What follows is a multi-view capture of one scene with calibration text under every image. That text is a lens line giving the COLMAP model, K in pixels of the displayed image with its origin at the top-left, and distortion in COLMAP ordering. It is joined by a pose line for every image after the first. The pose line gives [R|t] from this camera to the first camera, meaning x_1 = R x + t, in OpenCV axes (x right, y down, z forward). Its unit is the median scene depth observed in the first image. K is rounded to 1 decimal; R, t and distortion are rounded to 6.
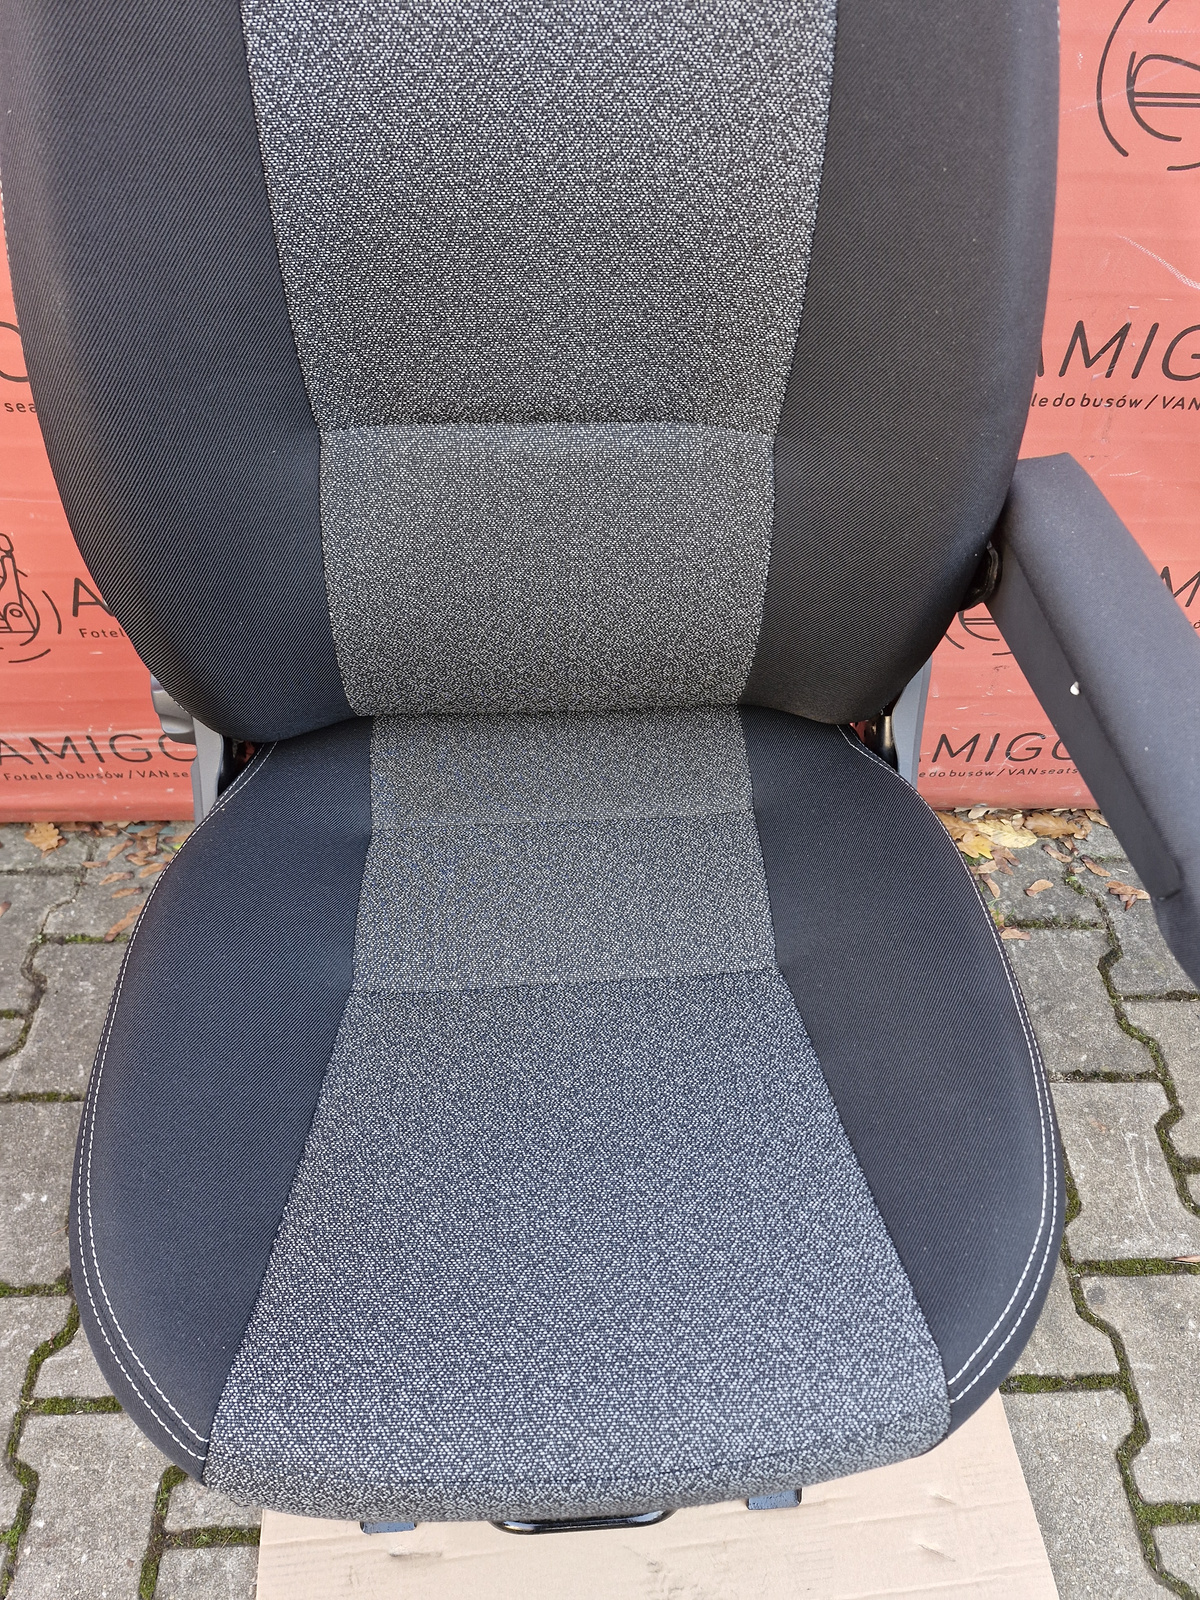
lens RADIAL K [[1109.3, 0, 612.8], [0, 1109.3, 804.1], [0, 0, 1]] dist [0.032069, -0.023351]
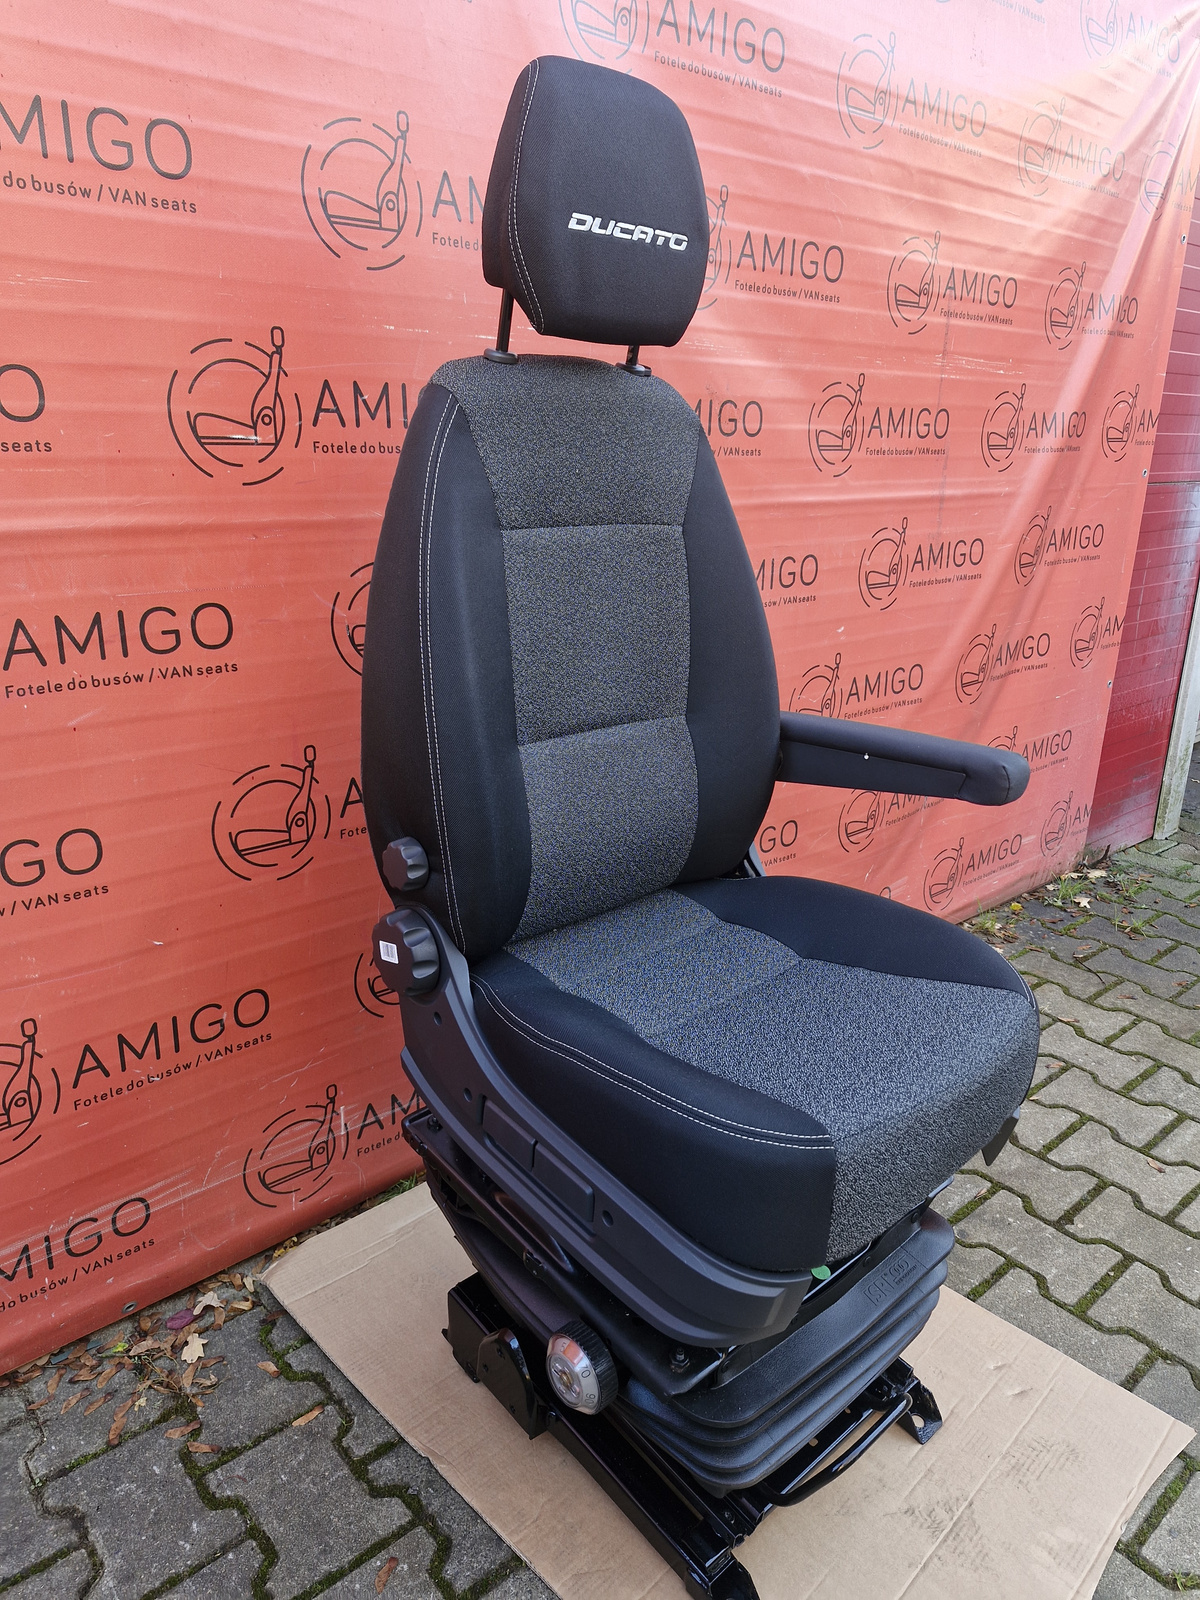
lens RADIAL K [[1112.3, 0, 598.5], [0, 1112.3, 813.7], [0, 0, 1]] dist [0.065944, -0.041160]
pose [[0.773778, -0.205408, 0.599229, -0.778813], [0.480061, 0.807334, -0.343154, 0.282256], [-0.413291, 0.553191, 0.723305, -0.218227]]
